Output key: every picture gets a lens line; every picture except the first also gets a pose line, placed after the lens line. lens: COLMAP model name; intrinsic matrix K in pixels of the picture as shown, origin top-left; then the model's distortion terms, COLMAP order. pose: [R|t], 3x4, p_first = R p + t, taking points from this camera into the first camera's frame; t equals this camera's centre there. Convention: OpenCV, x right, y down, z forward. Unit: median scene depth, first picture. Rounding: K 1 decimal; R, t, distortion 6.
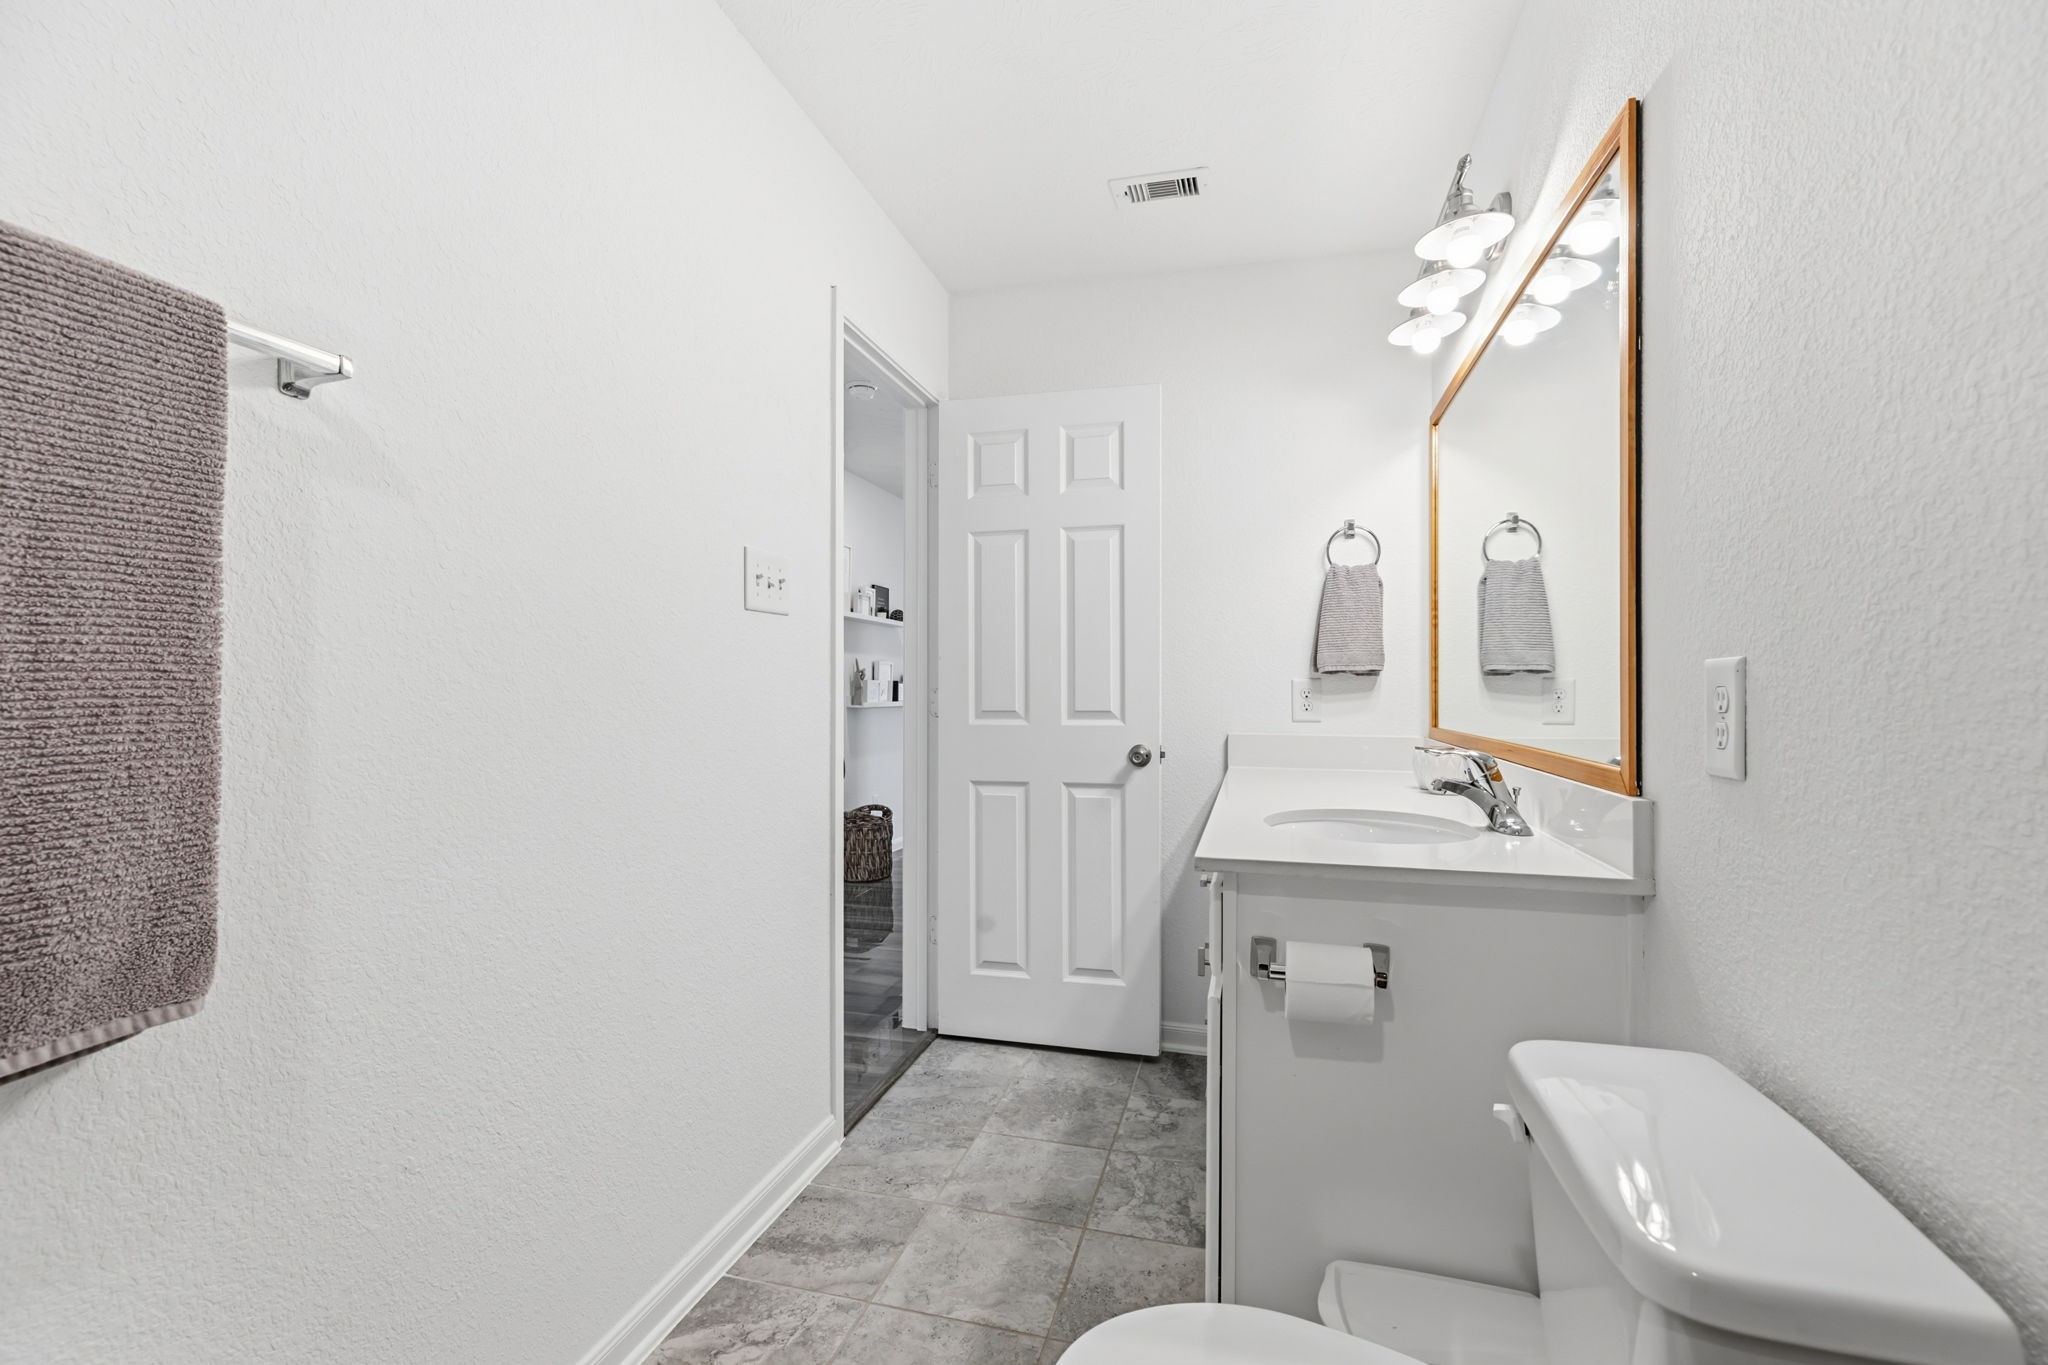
lens RADIAL K [[934.3, 0, 1020.2], [0, 934.3, 683.0], [0, 0, 1]] dist [0.001189, 0.000207]
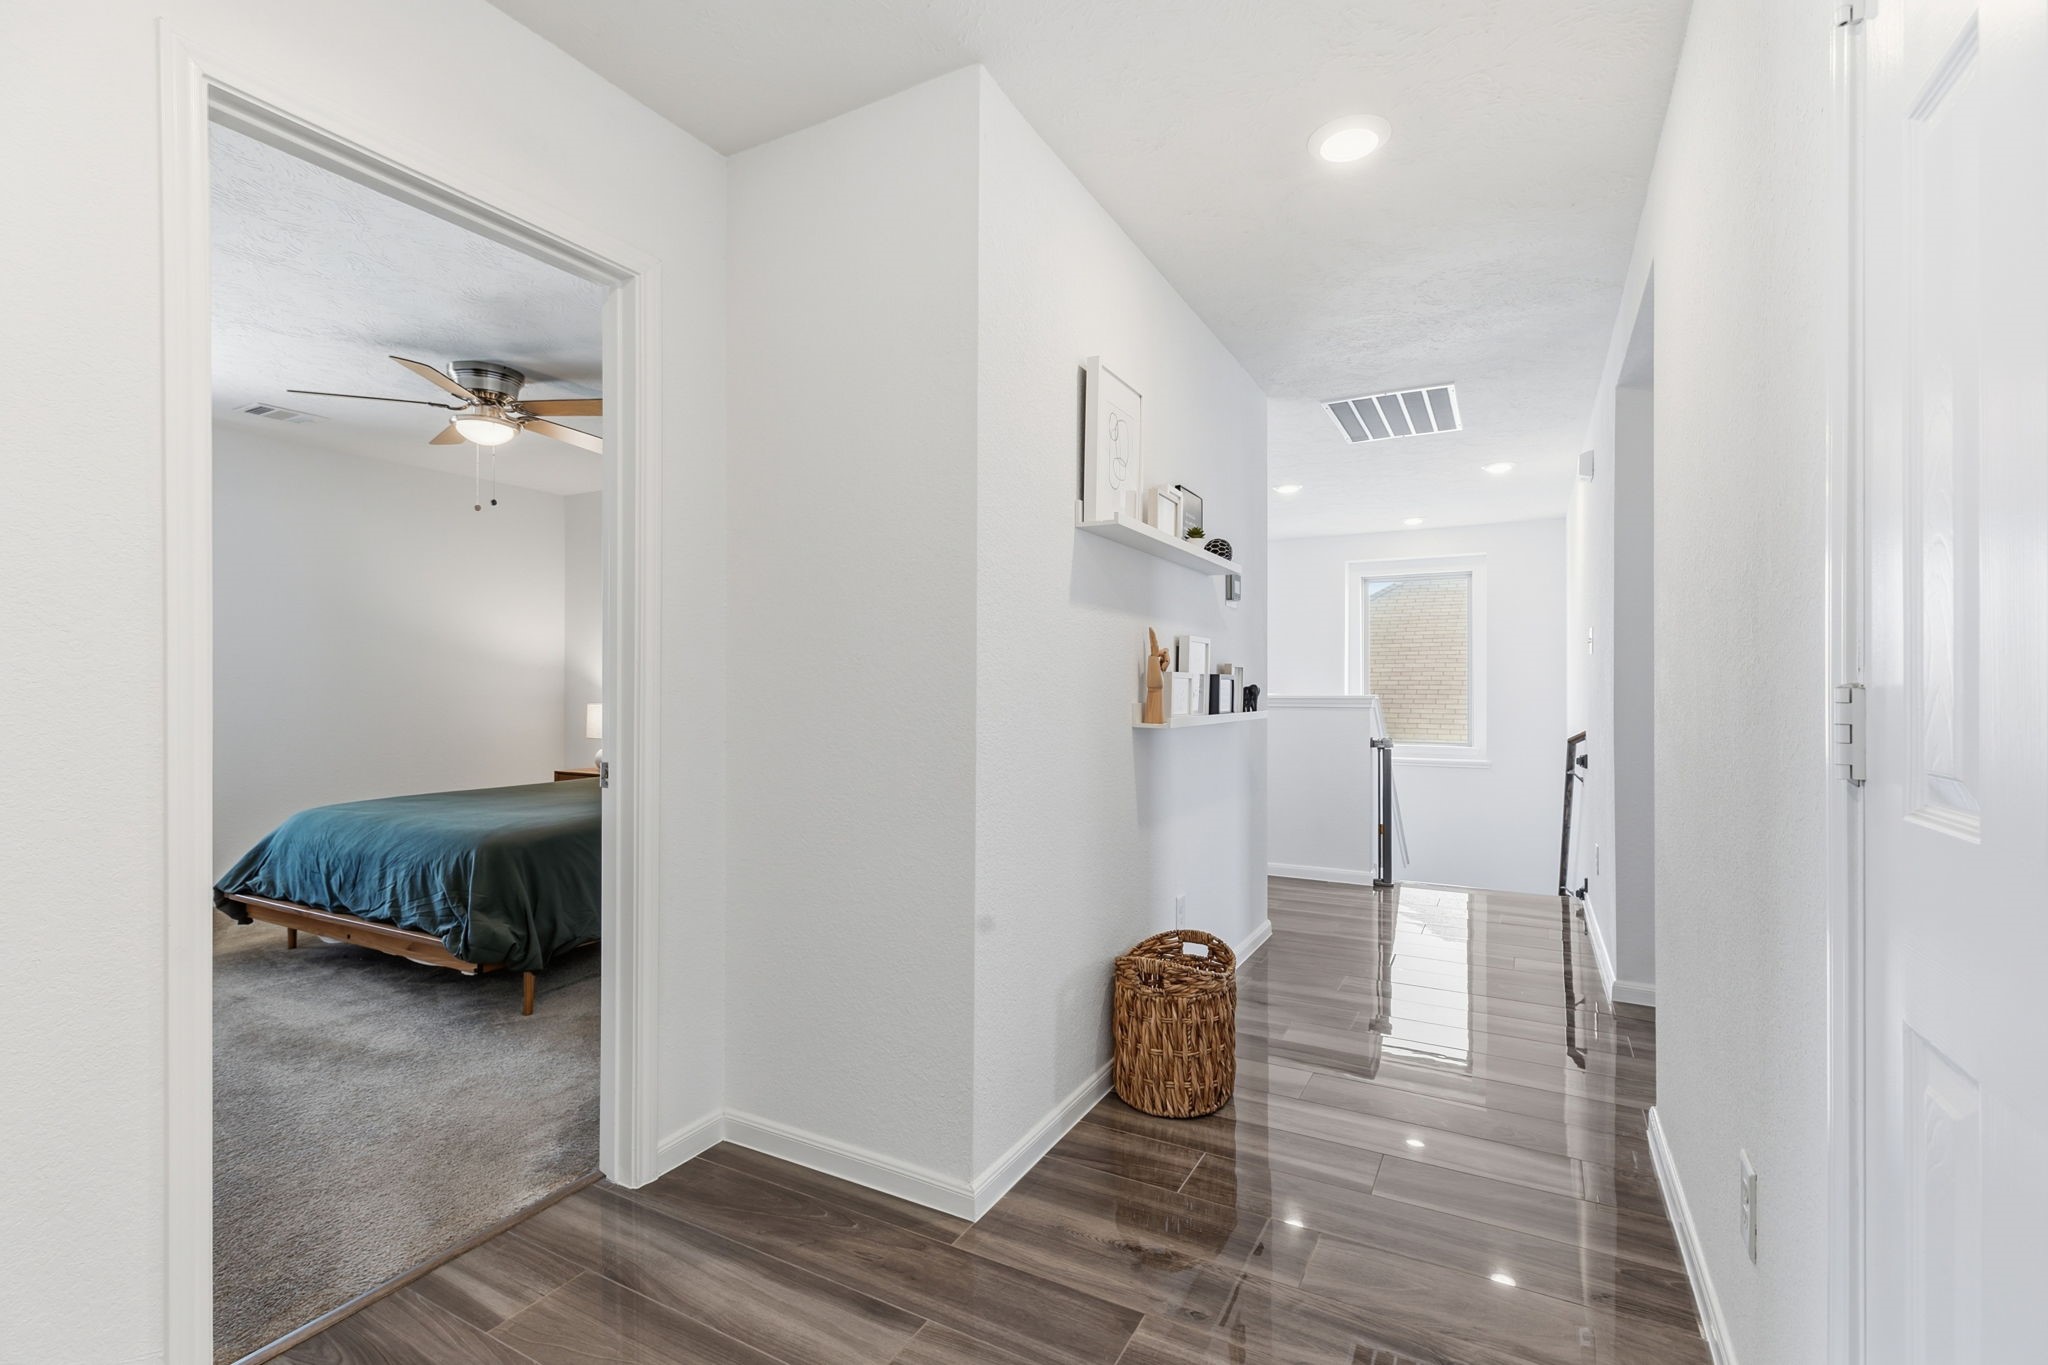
lens RADIAL K [[934.3, 0, 1009.8], [0, 934.3, 686.0], [0, 0, 1]] dist [0.001189, 0.000207]
pose [[0.967228, -0.005470, -0.253851, -0.122254], [0.005657, 0.999984, 0.000007, 0.003954], [0.253847, -0.001443, 0.967243, 0.506504]]
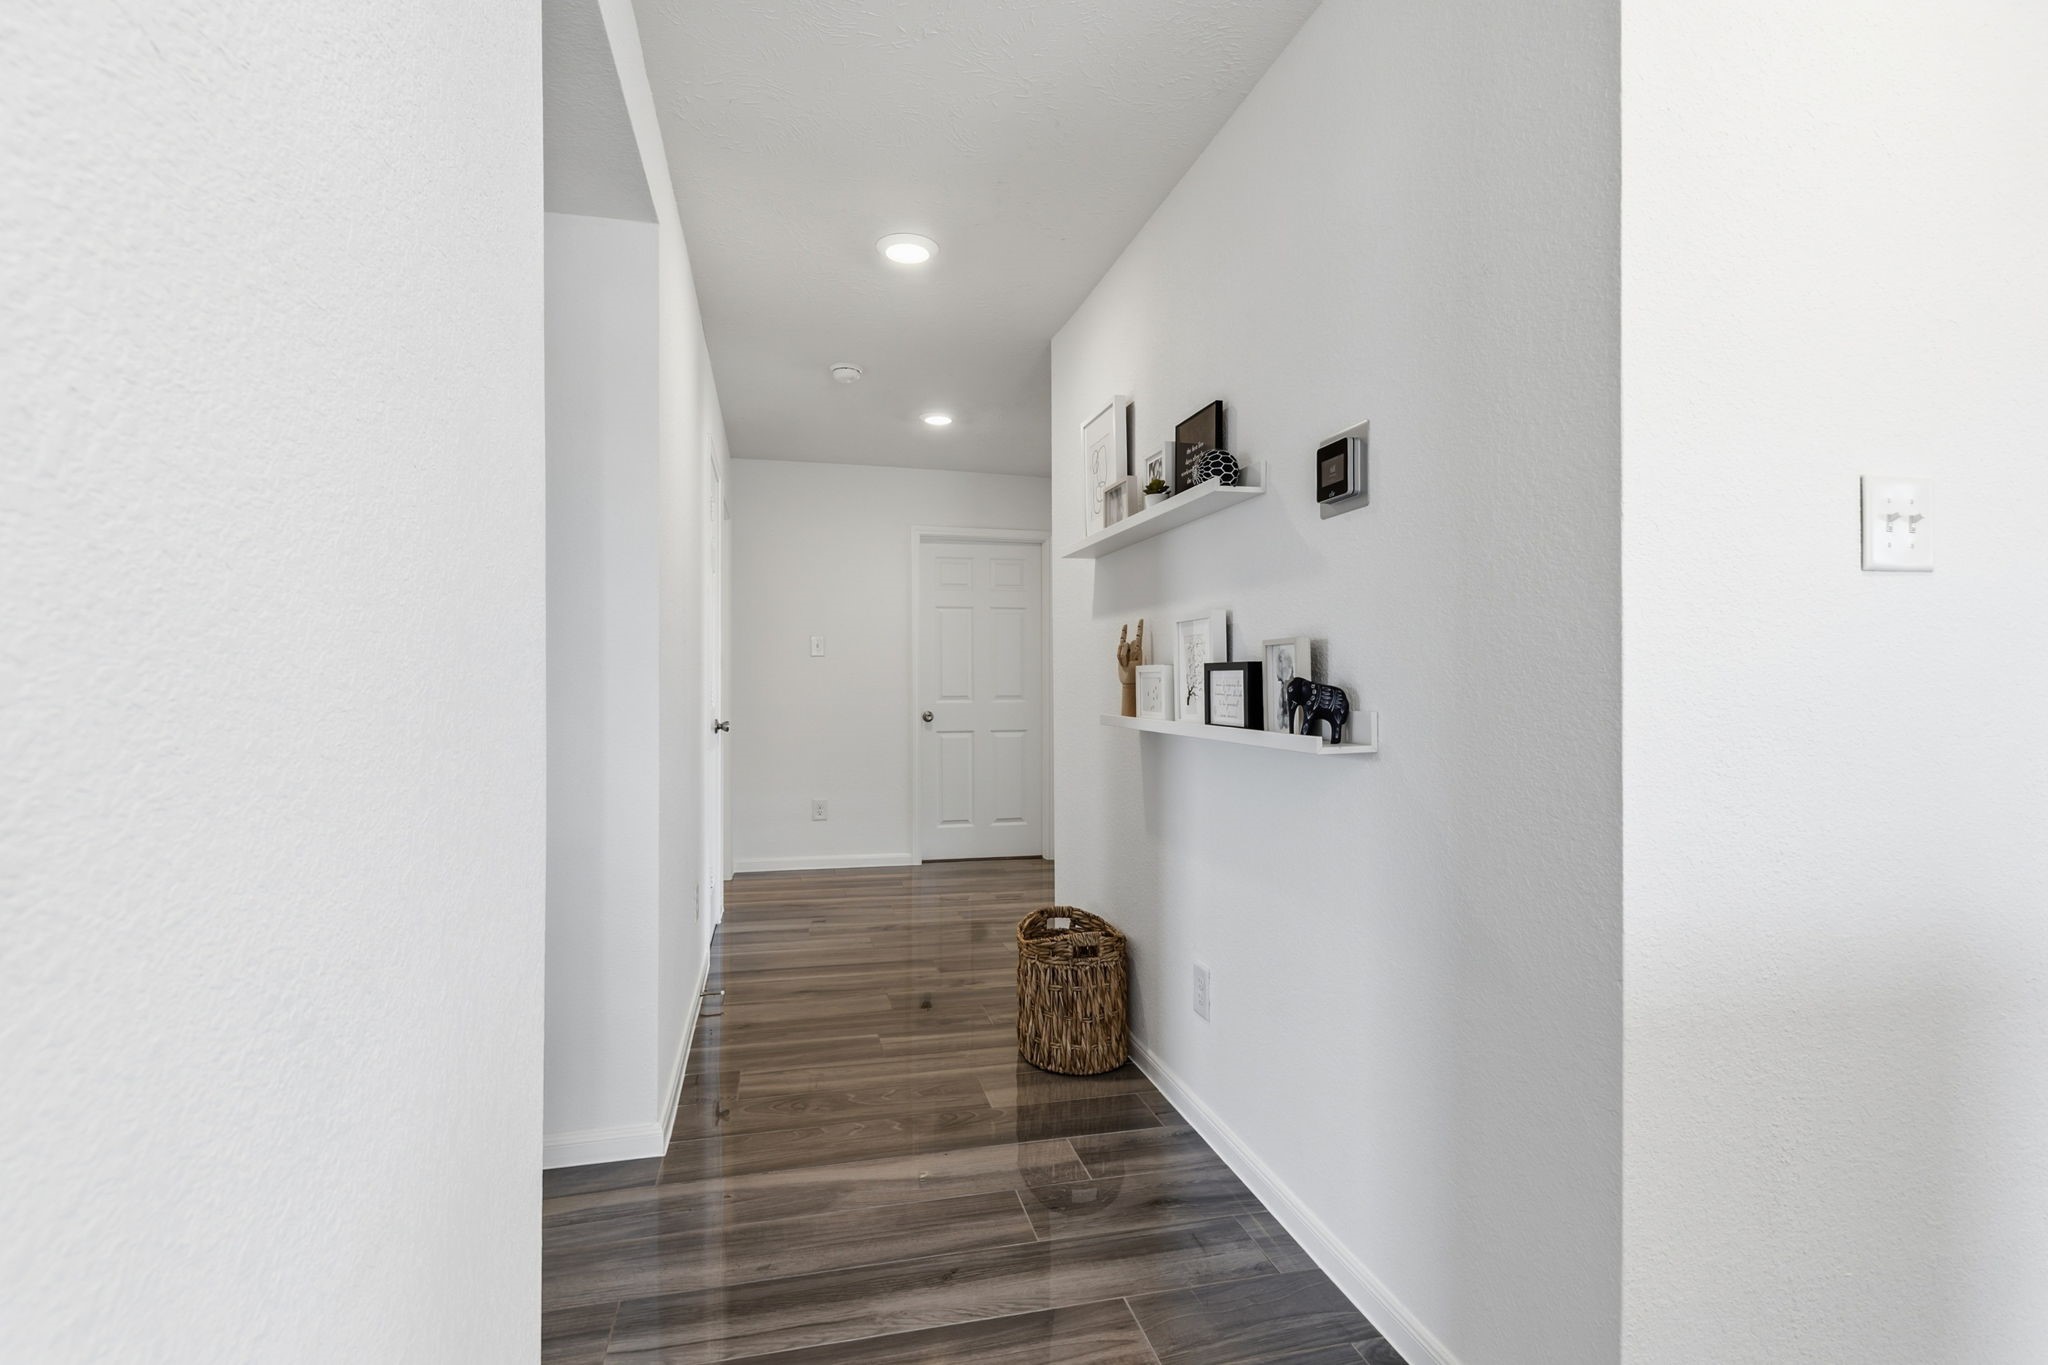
lens RADIAL K [[934.3, 0, 1012.8], [0, 934.3, 682.6], [0, 0, 1]] dist [0.001189, 0.000207]
pose [[-0.880160, 0.000572, -0.474676, 0.096253], [0.003580, 0.999979, -0.005432, 0.005898], [0.474663, -0.006481, -0.880144, 1.365877]]
